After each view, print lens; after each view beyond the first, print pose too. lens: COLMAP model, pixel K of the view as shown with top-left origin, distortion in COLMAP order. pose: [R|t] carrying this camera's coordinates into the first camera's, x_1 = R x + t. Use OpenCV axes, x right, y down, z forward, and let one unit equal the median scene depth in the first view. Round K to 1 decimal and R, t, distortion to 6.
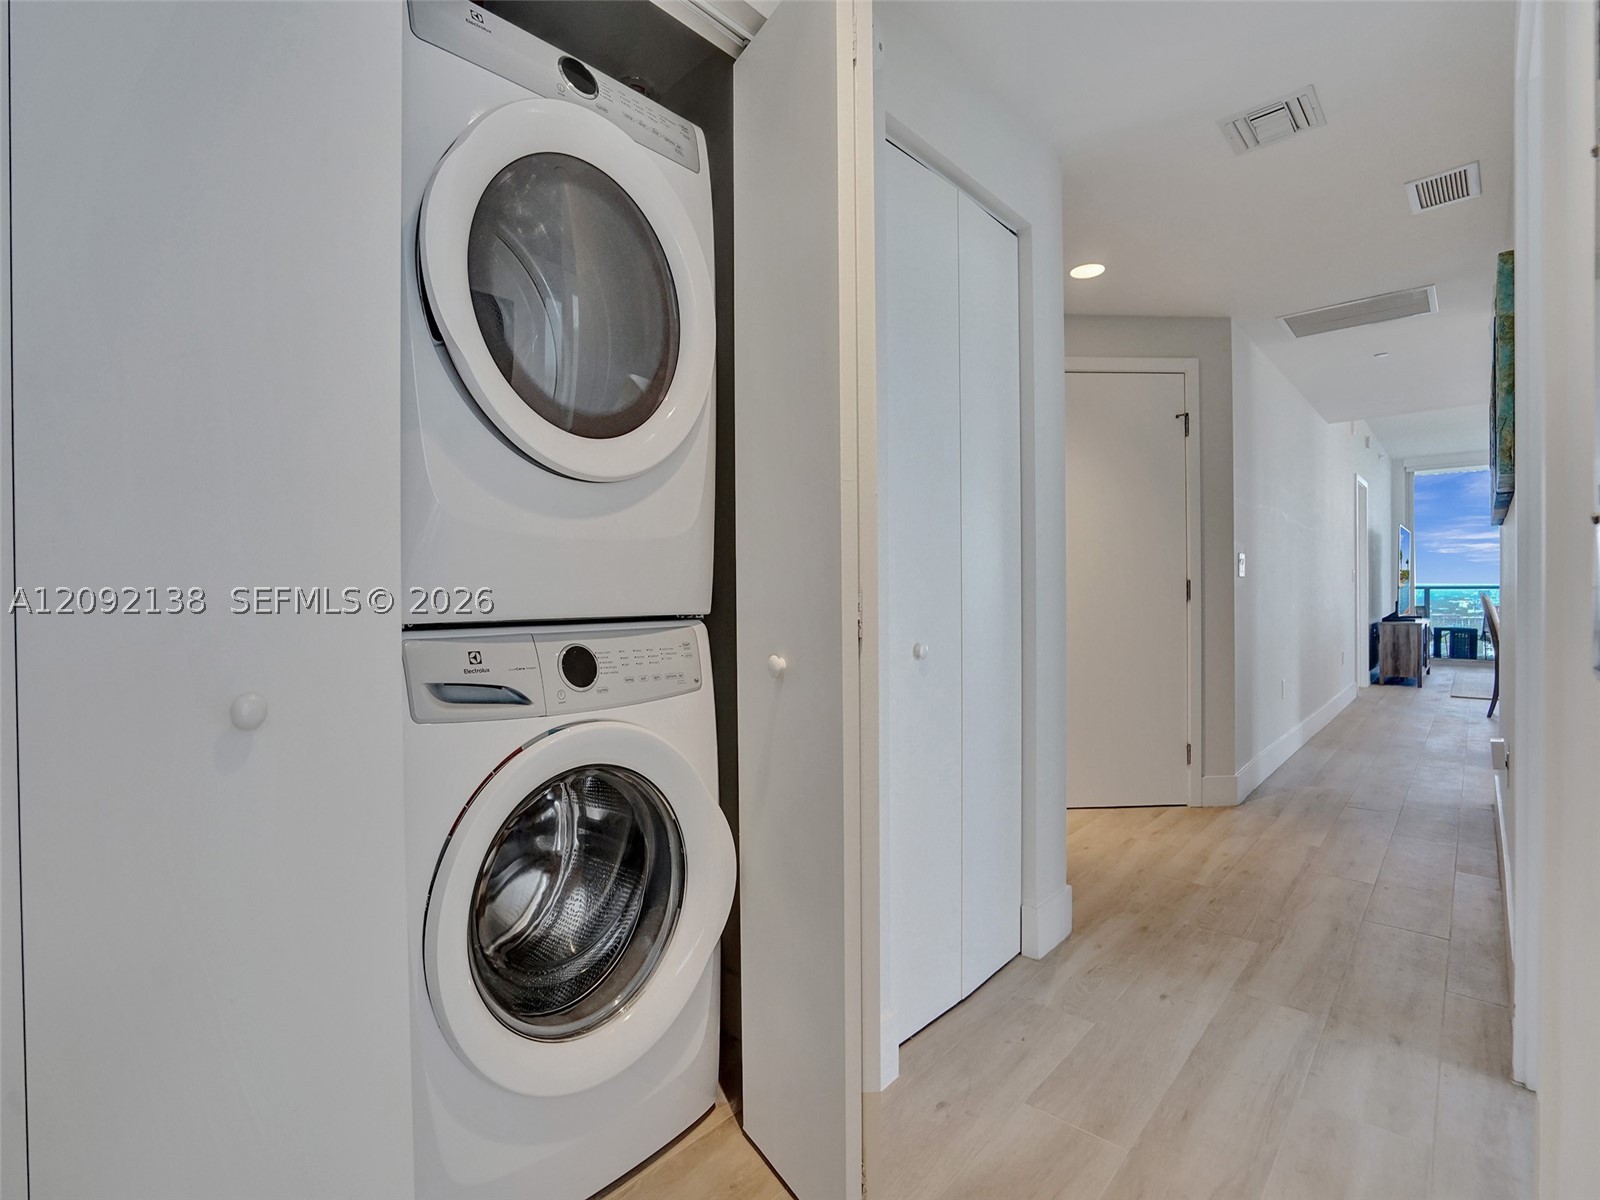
lens RADIAL K [[750.5, 0, 800.0], [0, 750.5, 600.0], [0, 0, 1]] dist [-0.048765, 0.019239]
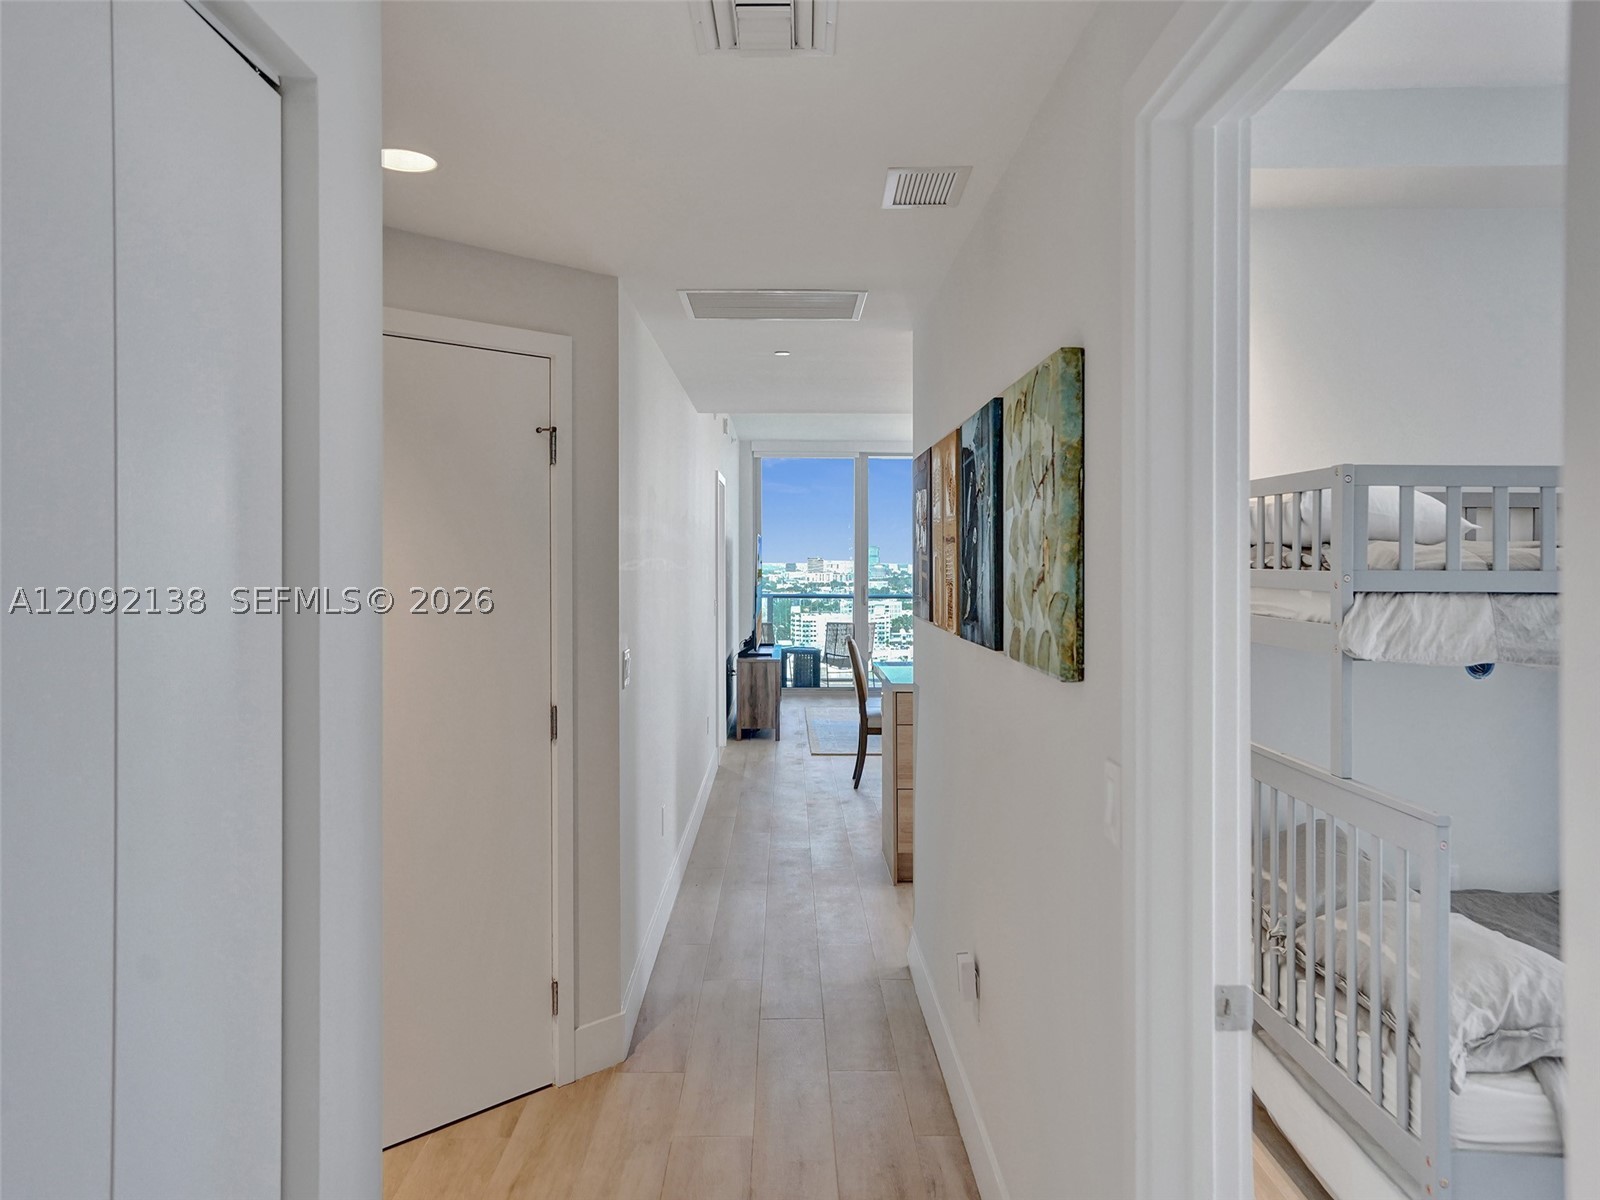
lens RADIAL K [[1171.6, 0, 800.0], [0, 1171.6, 600.0], [0, 0, 1]] dist [0.004357, 0.002045]
pose [[0.739027, 0.001154, 0.673675, 0.032884], [0.001216, 0.999995, -0.003047, -0.102352], [-0.673675, 0.003071, 0.739021, 0.159517]]
